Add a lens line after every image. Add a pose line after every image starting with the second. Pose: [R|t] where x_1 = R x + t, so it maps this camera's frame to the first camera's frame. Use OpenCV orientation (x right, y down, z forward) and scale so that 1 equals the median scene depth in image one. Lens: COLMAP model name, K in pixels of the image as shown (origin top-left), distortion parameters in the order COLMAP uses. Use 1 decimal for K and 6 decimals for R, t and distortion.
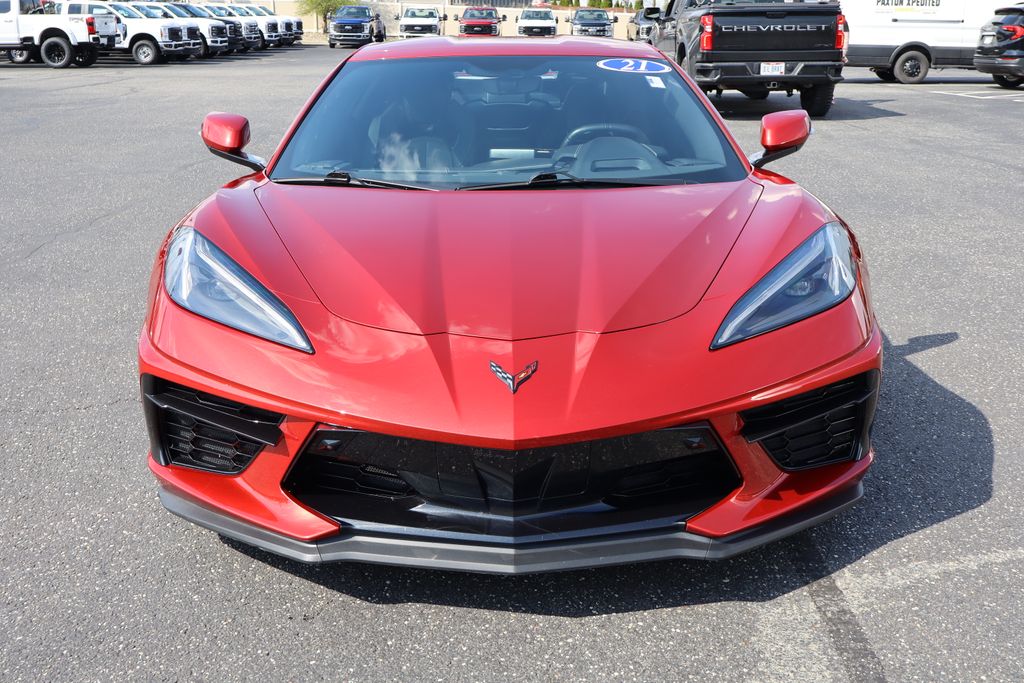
lens RADIAL K [[1051.1, 0, 507.4], [0, 1051.1, 341.4], [0, 0, 1]] dist [-0.008656, 0.000000]
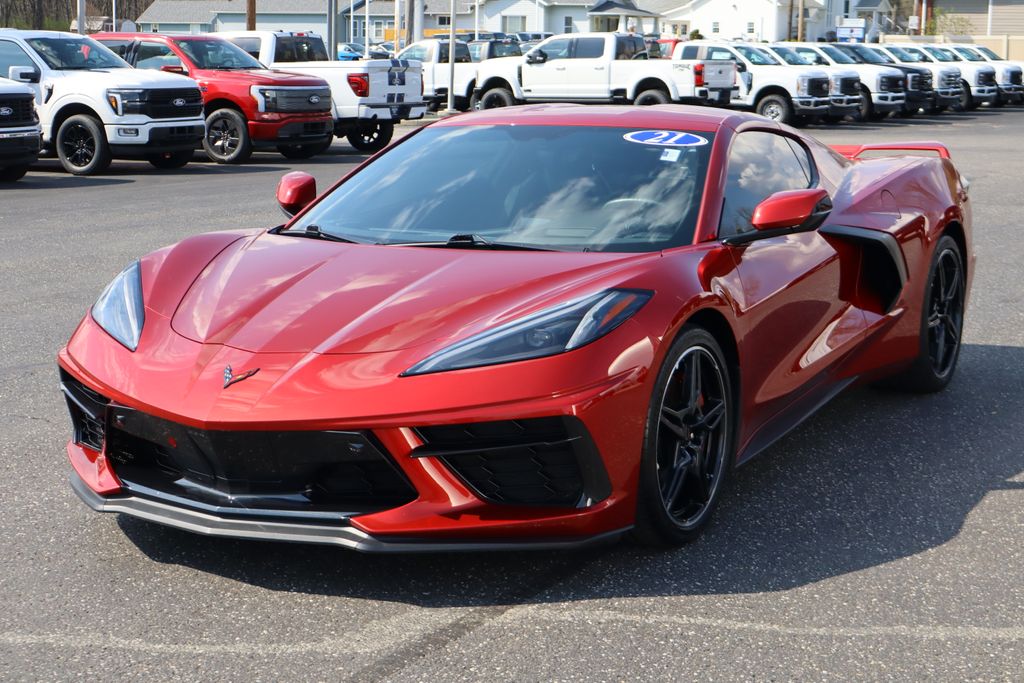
lens RADIAL K [[1558.3, 0, 513.9], [0, 1558.3, 346.0], [0, 0, 1]] dist [0.012894, 0.000000]
pose [[0.888422, 0.077263, -0.452478, 1.060012], [-0.130784, 0.987482, -0.088172, 0.108623], [0.440002, 0.137510, 0.887406, -0.468905]]
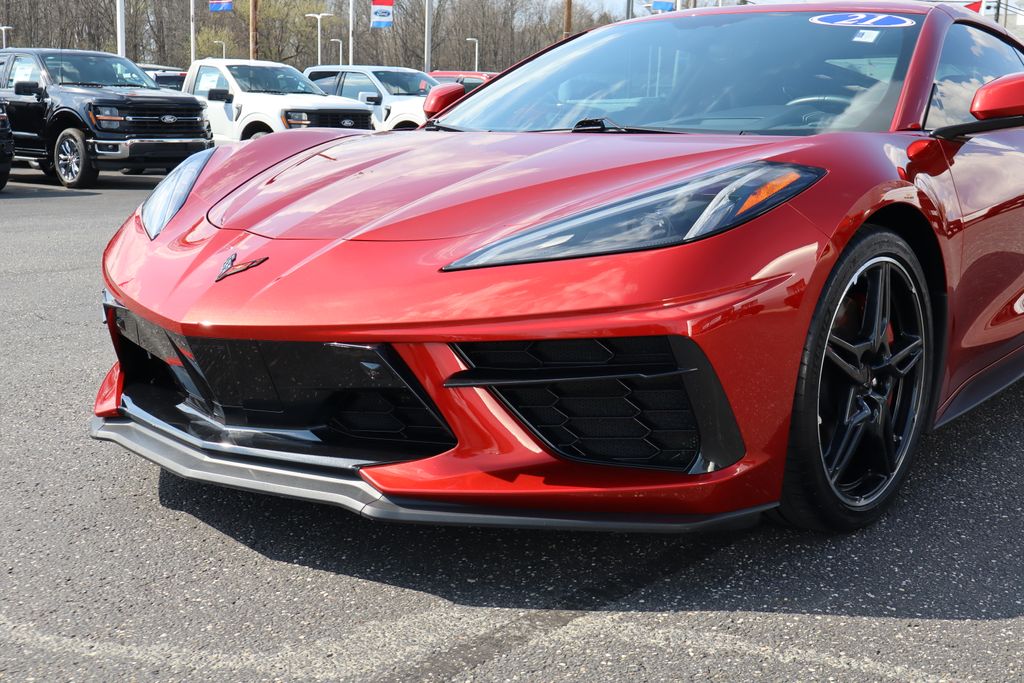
lens RADIAL K [[1203.5, 0, 519.6], [0, 1203.5, 336.9], [0, 0, 1]] dist [-0.011390, 0.000000]
pose [[0.782645, 0.117996, -0.611183, 0.799104], [-0.184174, 0.981803, -0.046295, 0.088826], [0.594598, 0.148796, 0.790135, 0.301731]]
